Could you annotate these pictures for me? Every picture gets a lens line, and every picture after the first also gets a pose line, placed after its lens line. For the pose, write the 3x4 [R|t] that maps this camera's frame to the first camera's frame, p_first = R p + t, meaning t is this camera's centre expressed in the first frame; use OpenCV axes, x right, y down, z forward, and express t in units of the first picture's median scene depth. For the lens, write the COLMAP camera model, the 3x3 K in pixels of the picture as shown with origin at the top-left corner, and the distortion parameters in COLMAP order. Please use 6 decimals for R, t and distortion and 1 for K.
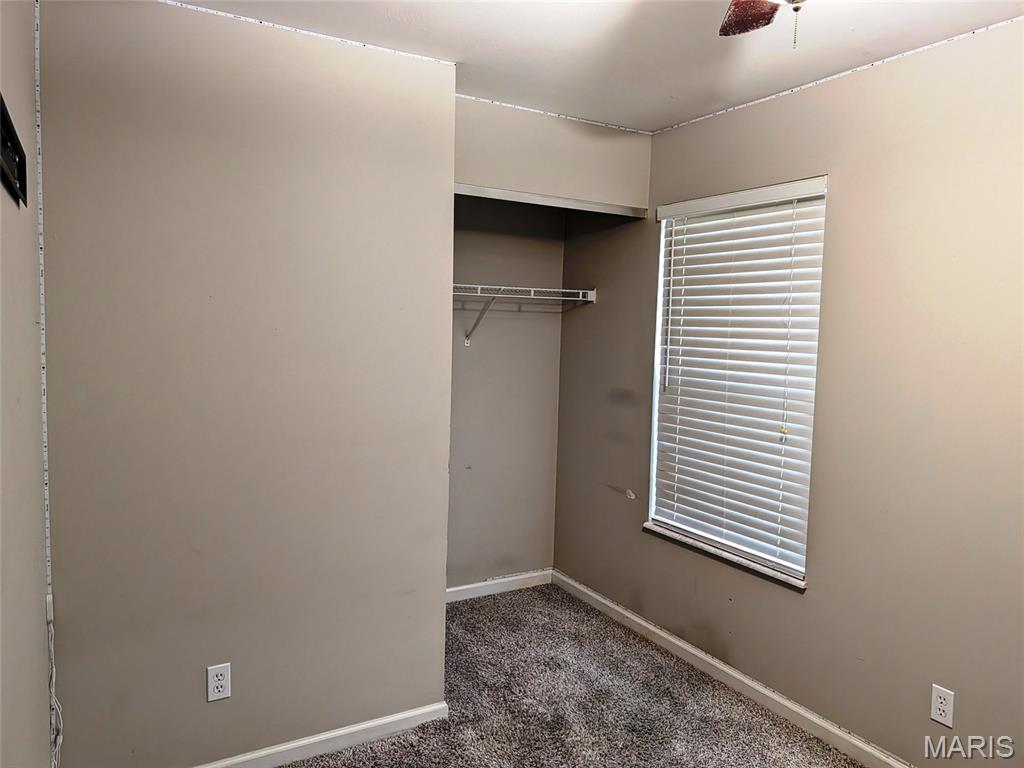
lens RADIAL K [[741.1, 0, 510.3], [0, 741.1, 377.4], [0, 0, 1]] dist [0.021852, -0.015670]
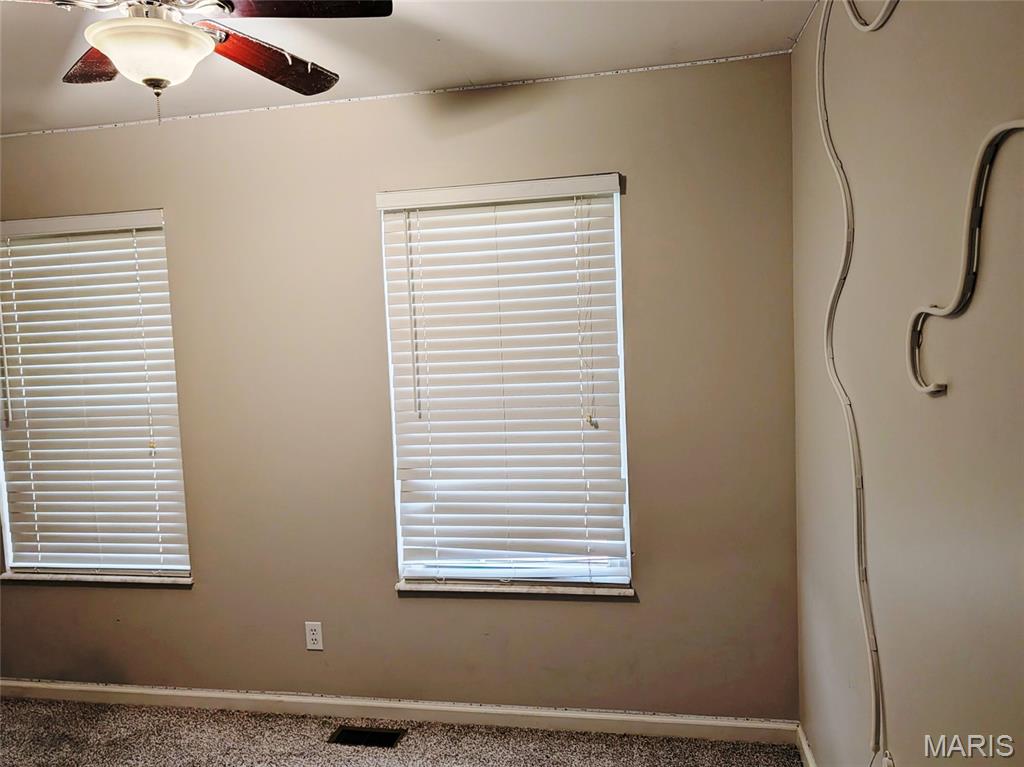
lens RADIAL K [[741.1, 0, 515.1], [0, 741.1, 376.7], [0, 0, 1]] dist [0.021852, -0.015670]
pose [[0.641181, -0.106074, 0.760023, -0.095276], [0.115167, 0.992485, 0.041360, -0.009606], [-0.758698, 0.061010, 0.648579, -0.088232]]
